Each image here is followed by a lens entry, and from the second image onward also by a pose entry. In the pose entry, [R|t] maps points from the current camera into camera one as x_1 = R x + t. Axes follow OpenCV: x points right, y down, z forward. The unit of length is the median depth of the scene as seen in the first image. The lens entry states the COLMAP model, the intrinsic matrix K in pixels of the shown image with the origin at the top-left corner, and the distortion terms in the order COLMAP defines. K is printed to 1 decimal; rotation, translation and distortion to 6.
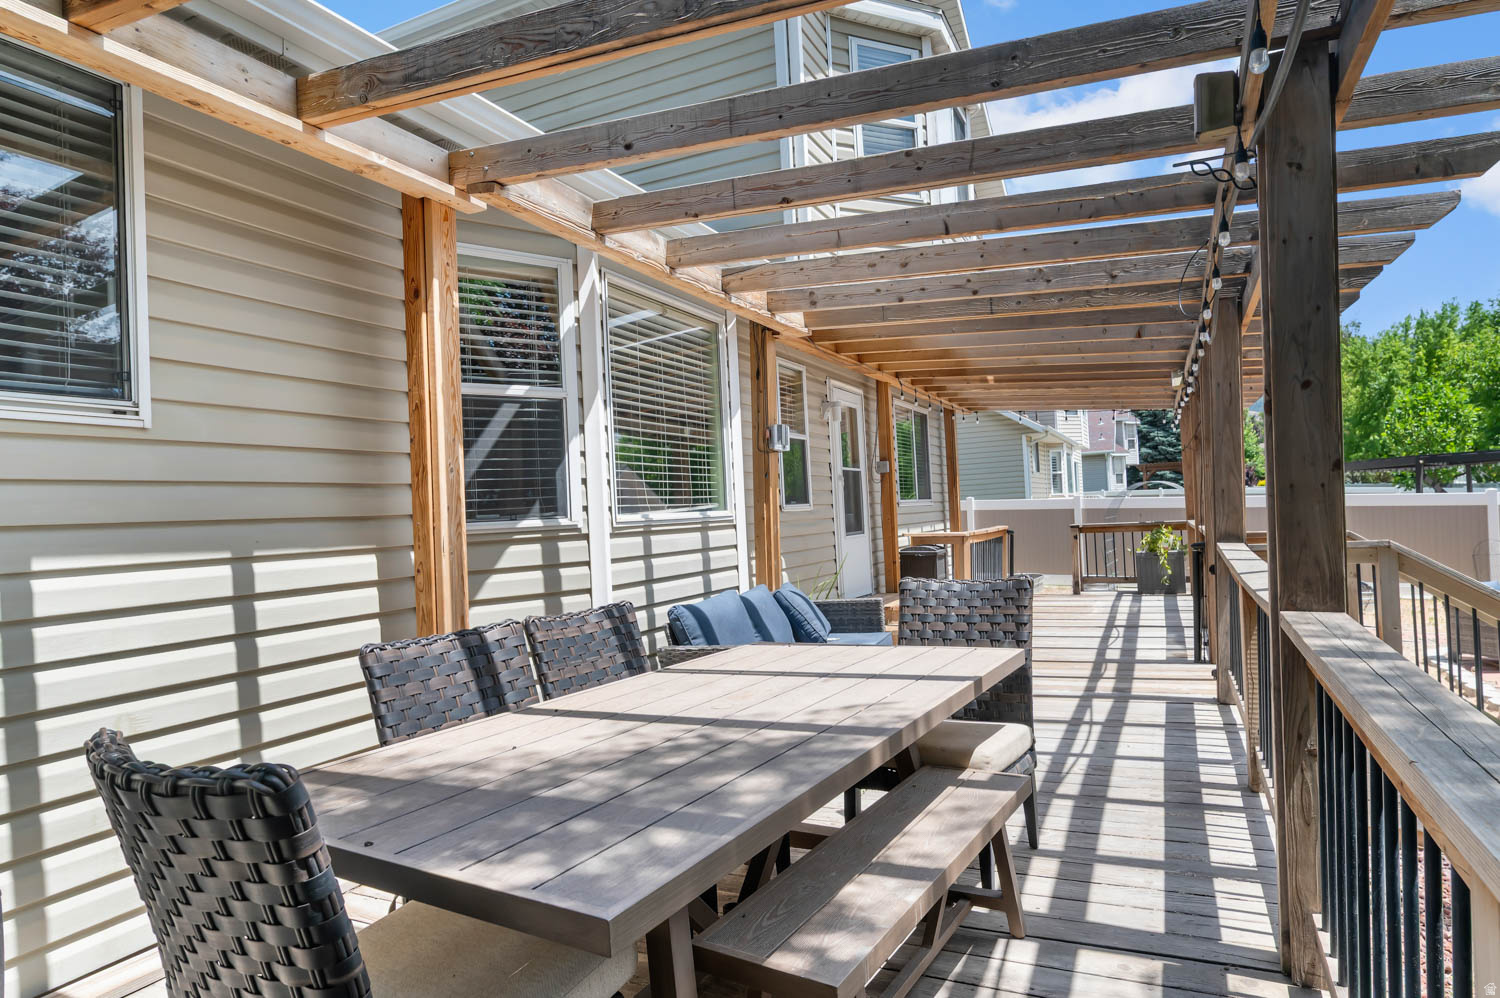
lens RADIAL K [[835.7, 0, 750.7], [0, 835.7, 509.3], [0, 0, 1]] dist [-0.006384, -0.000212]
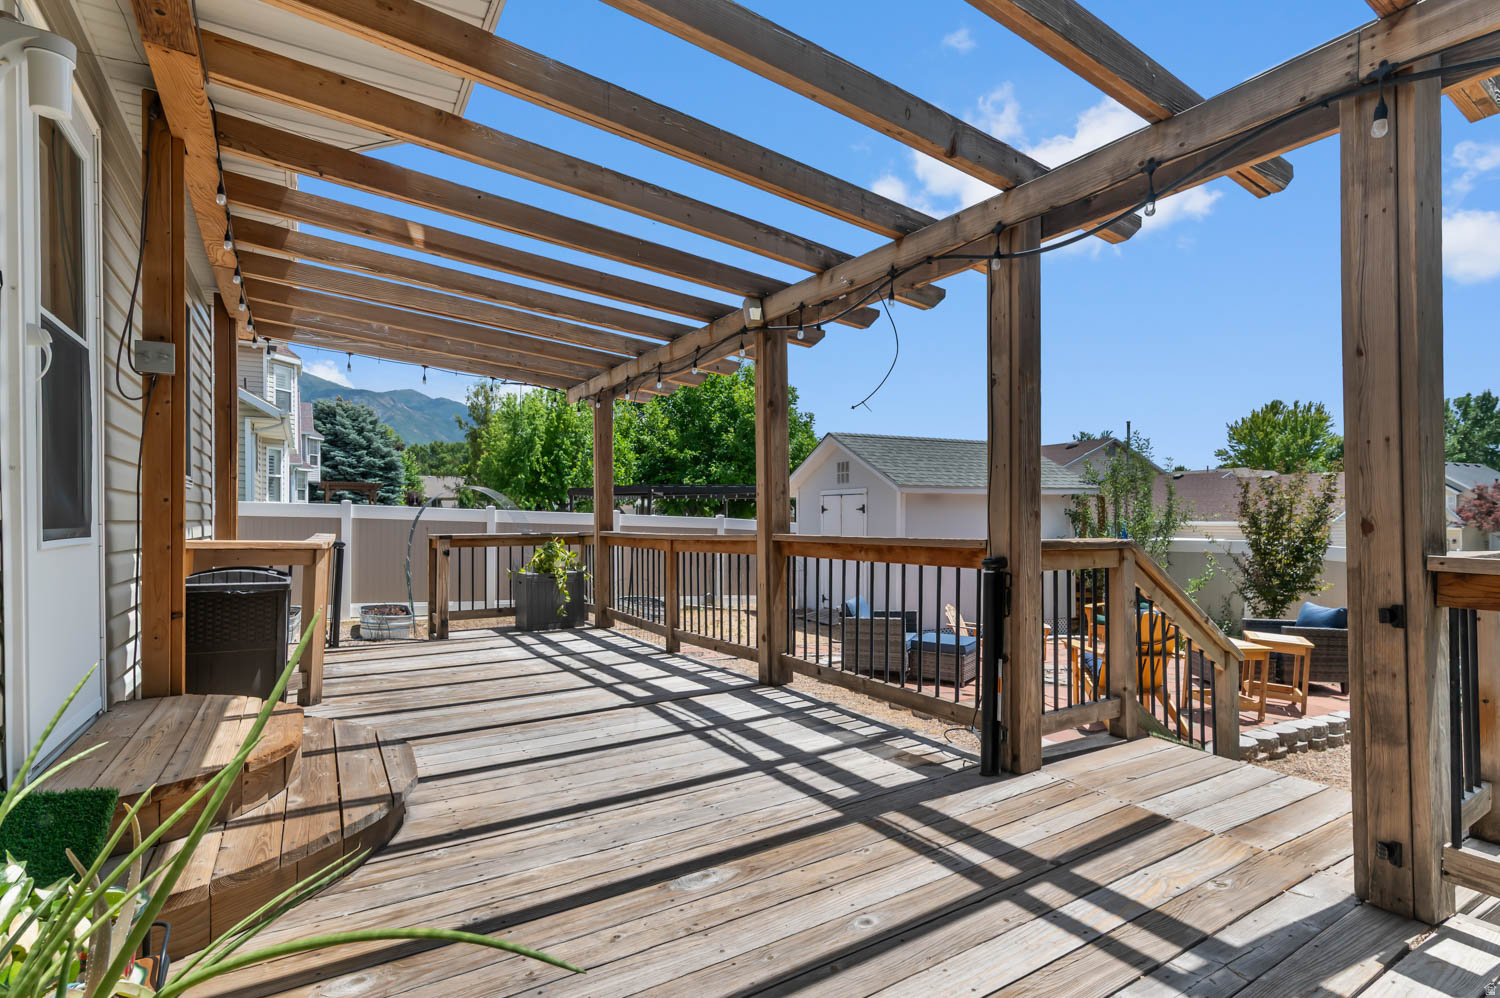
lens RADIAL K [[722.8, 0, 751.9], [0, 722.8, 511.6], [0, 0, 1]] dist [-0.001265, -0.000144]
pose [[0.516123, 0.050947, 0.854998, 0.028786], [-0.025407, 0.998701, -0.044173, 0.027922], [-0.856138, 0.001075, 0.516747, 0.717835]]
